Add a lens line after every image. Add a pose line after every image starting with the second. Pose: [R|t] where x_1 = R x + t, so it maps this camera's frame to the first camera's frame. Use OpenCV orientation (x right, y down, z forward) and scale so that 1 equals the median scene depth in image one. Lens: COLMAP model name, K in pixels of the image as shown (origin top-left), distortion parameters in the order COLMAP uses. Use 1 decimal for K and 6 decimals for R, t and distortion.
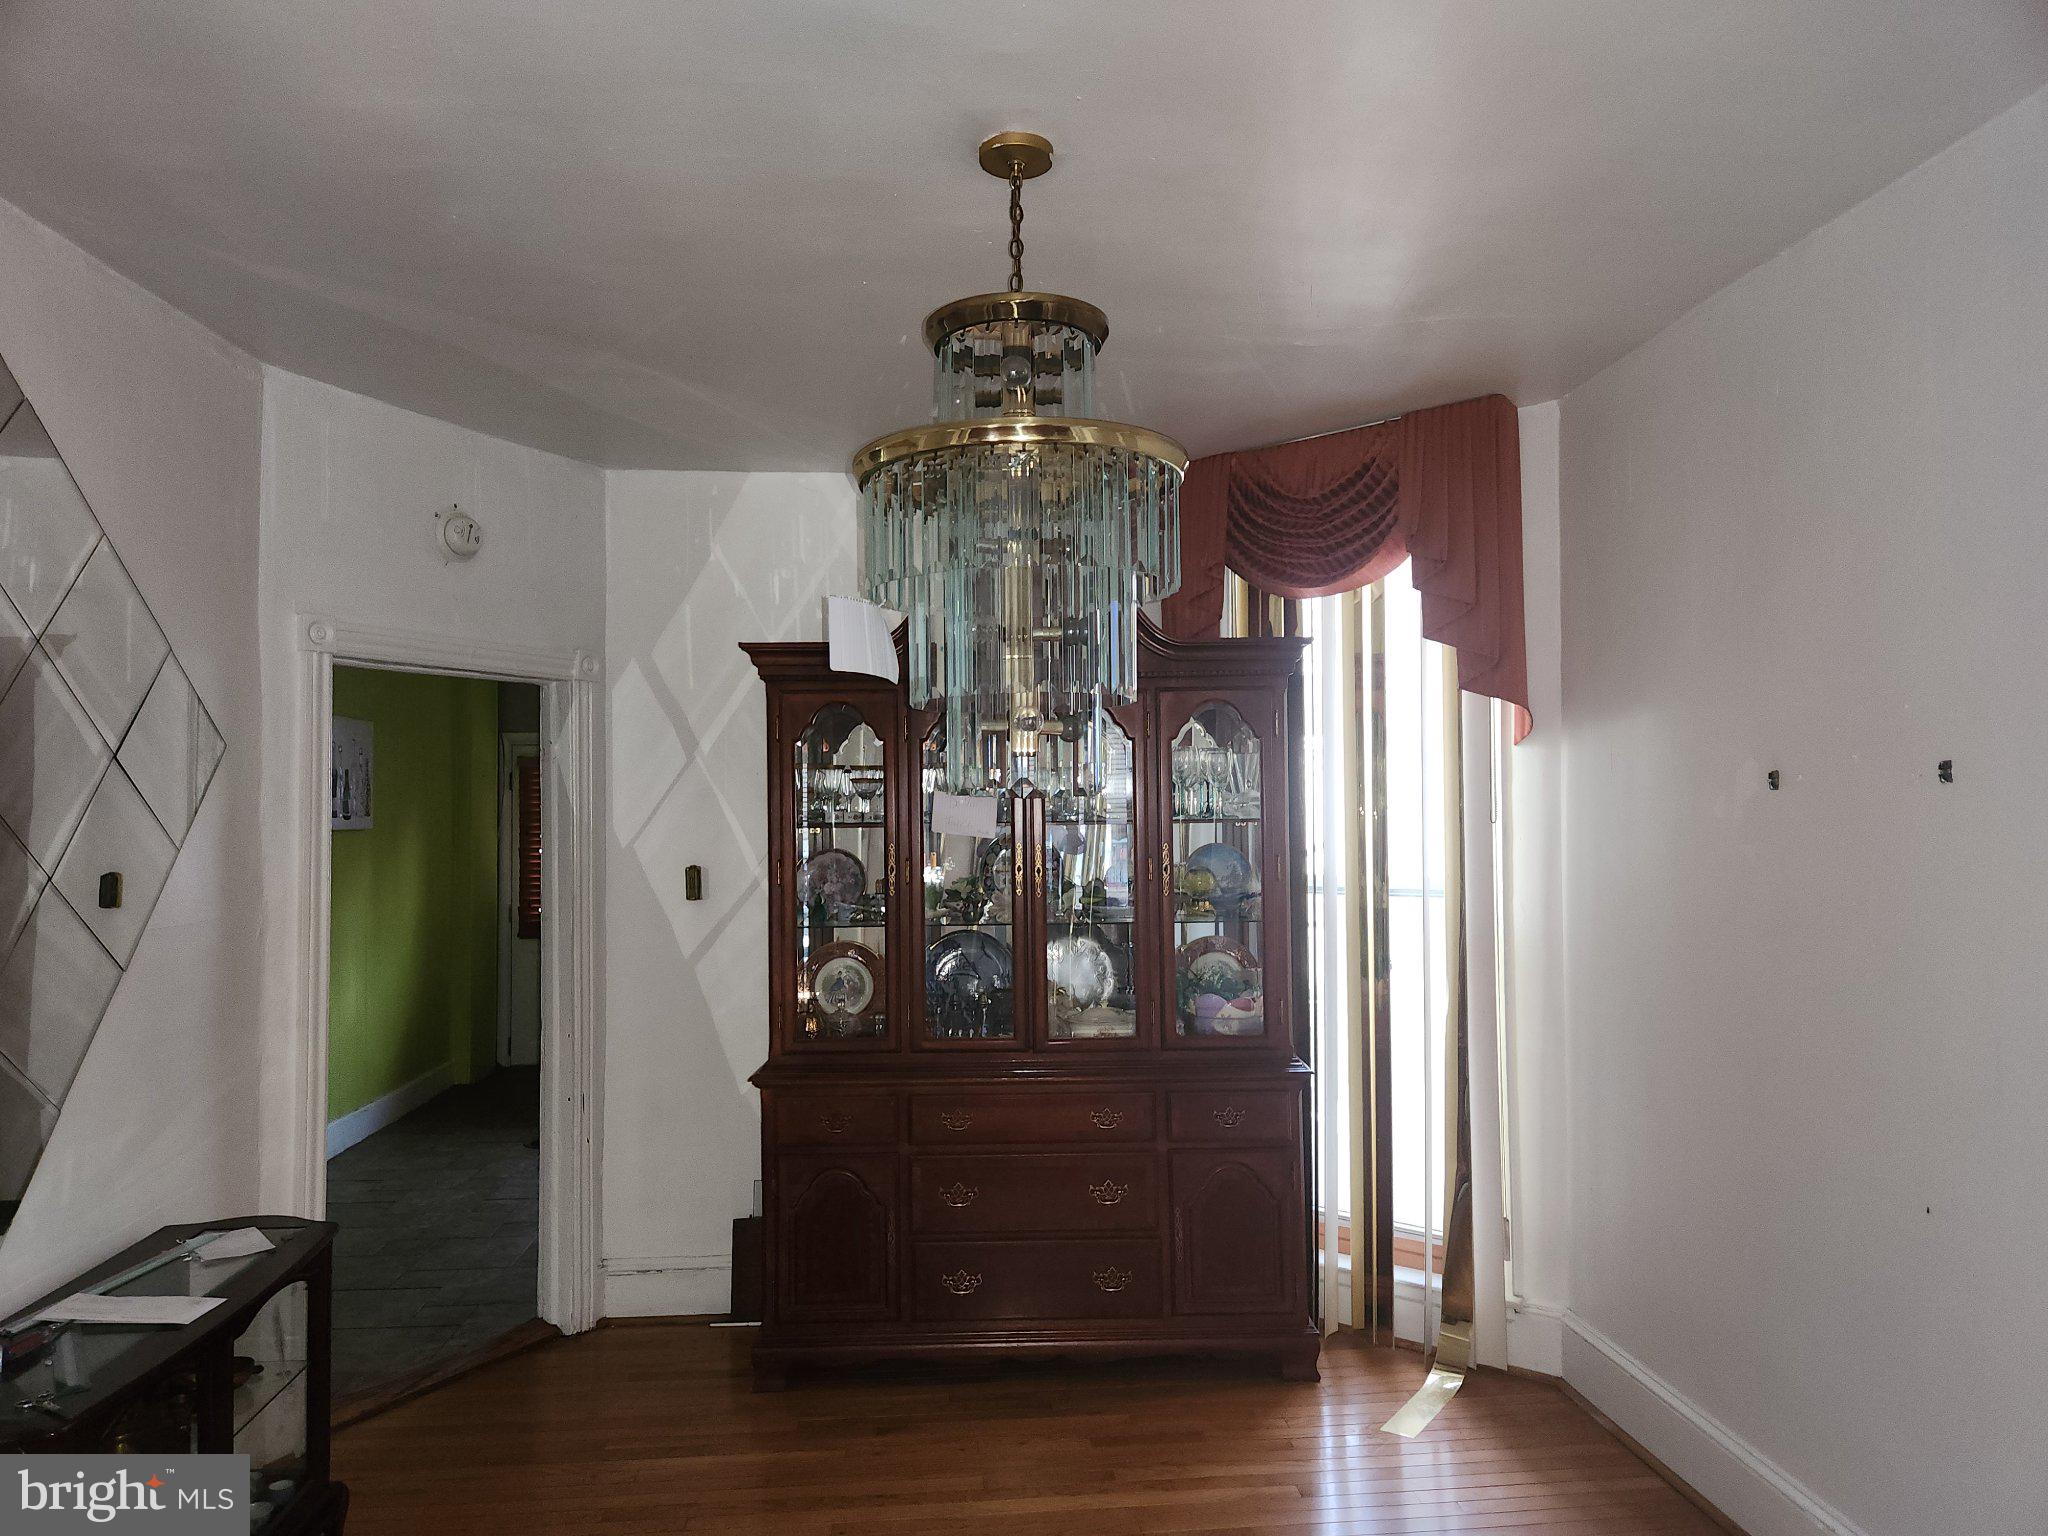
lens RADIAL K [[1376.9, 0, 1025.0], [0, 1376.9, 767.4], [0, 0, 1]] dist [0.067463, -0.052994]
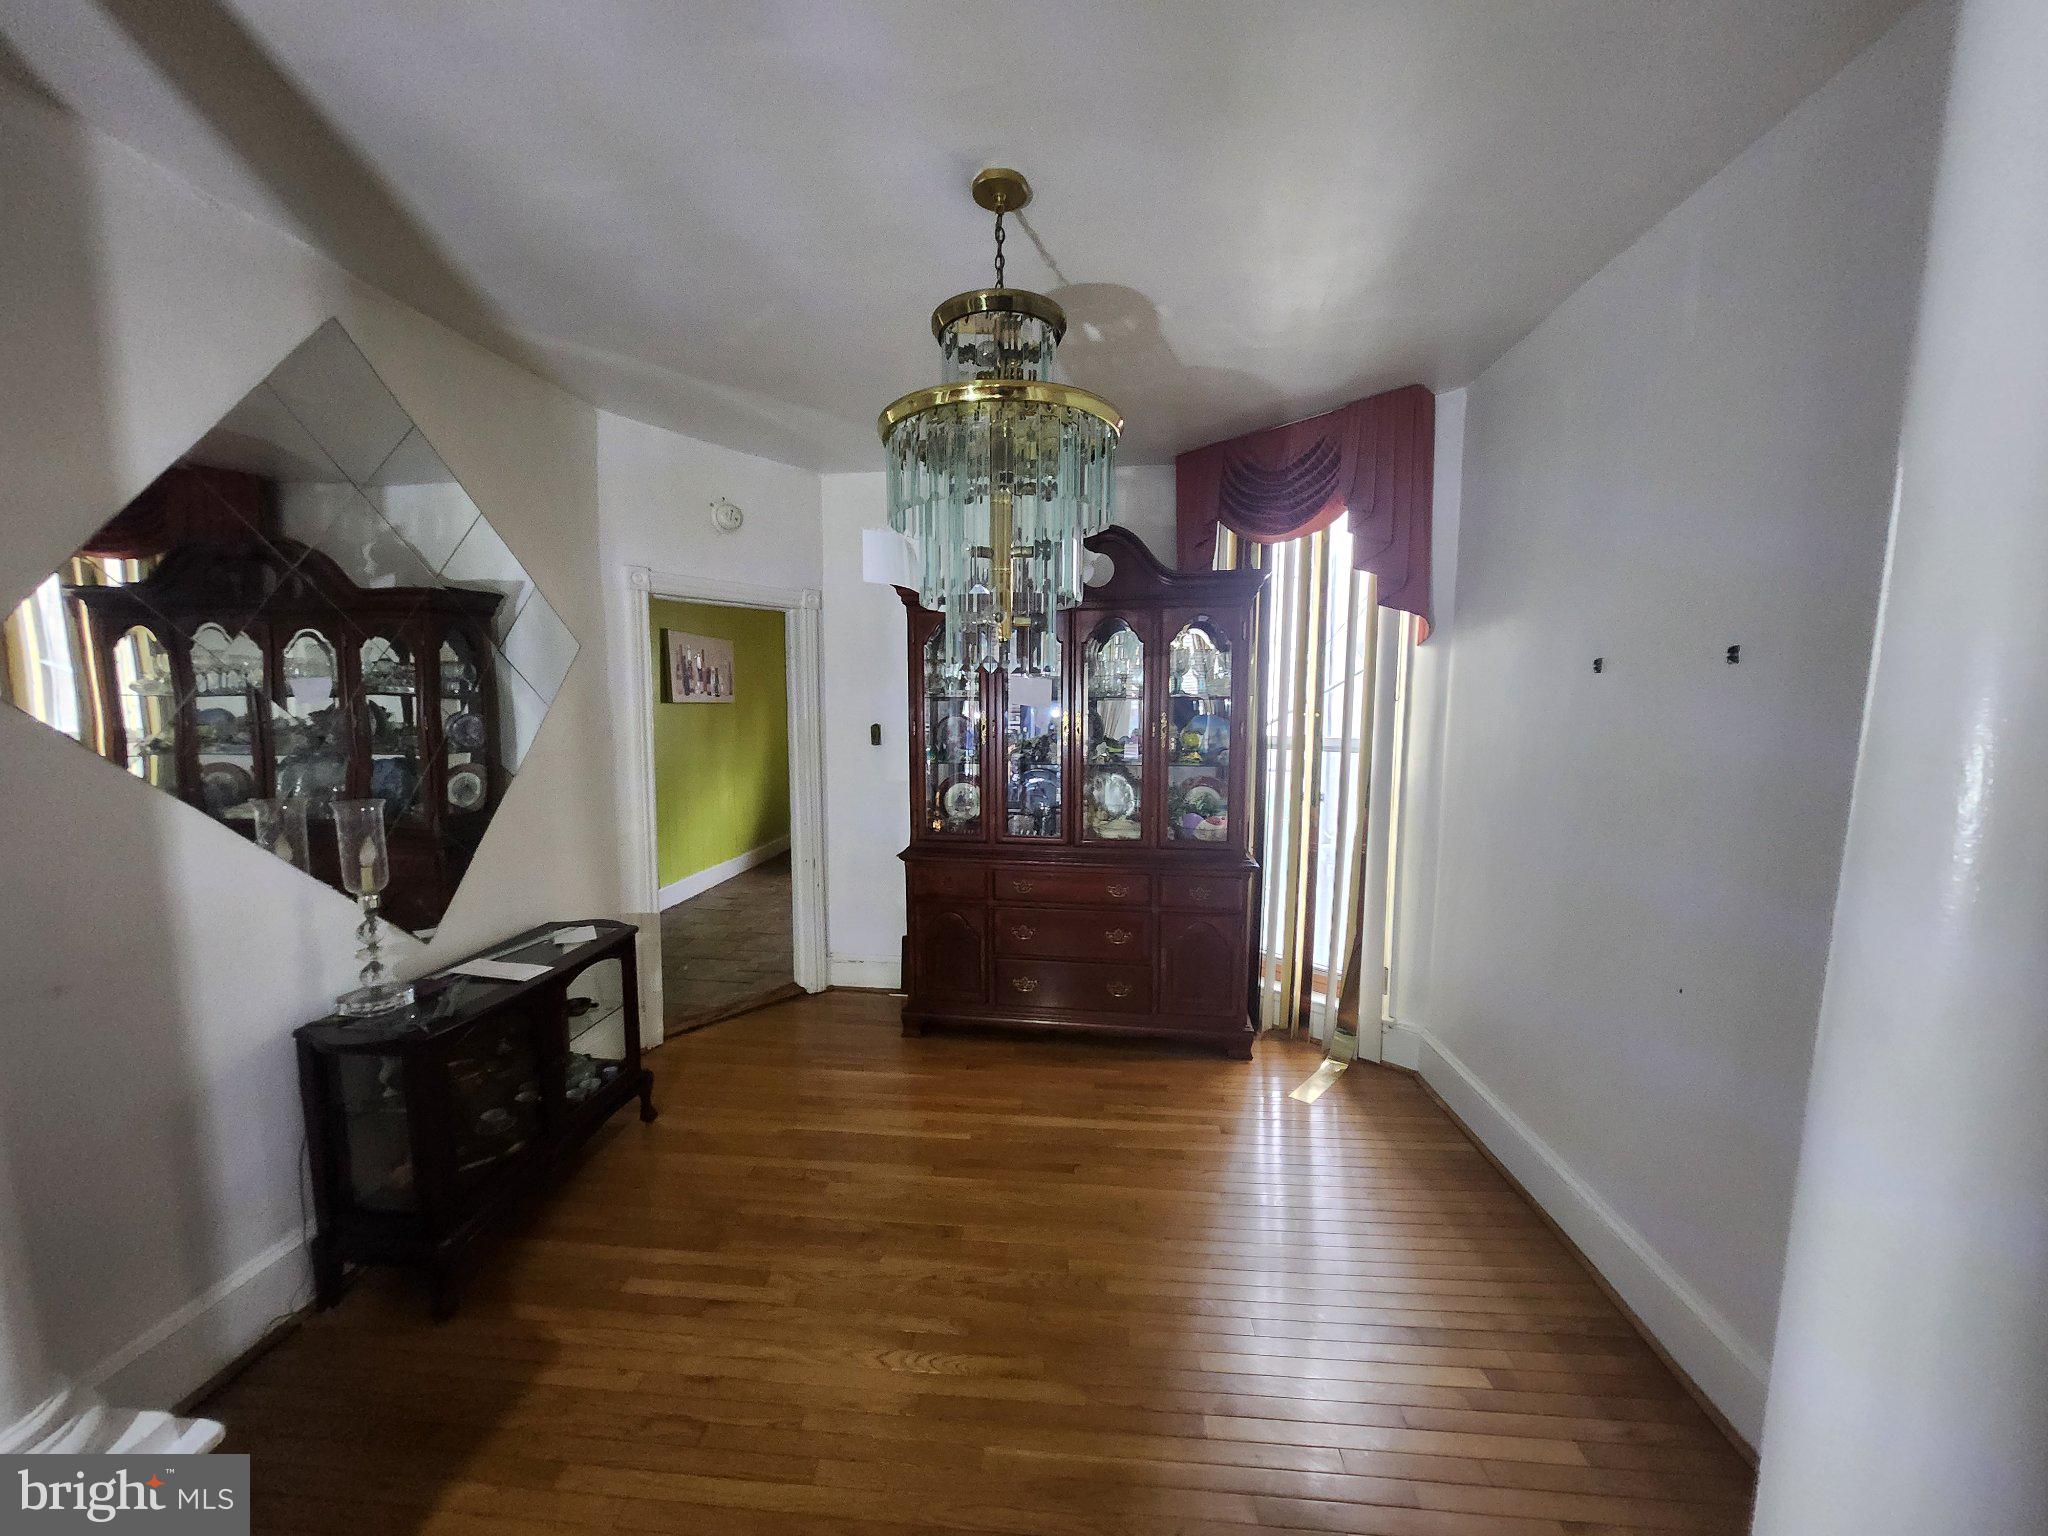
lens RADIAL K [[810.1, 0, 1014.4], [0, 810.1, 778.1], [0, 0, 1]] dist [0.002550, -0.000542]
pose [[0.983765, 0.026169, -0.177541, 0.101747], [-0.003361, 0.991824, 0.127569, 0.014114], [0.179428, -0.124901, 0.975810, 0.108926]]
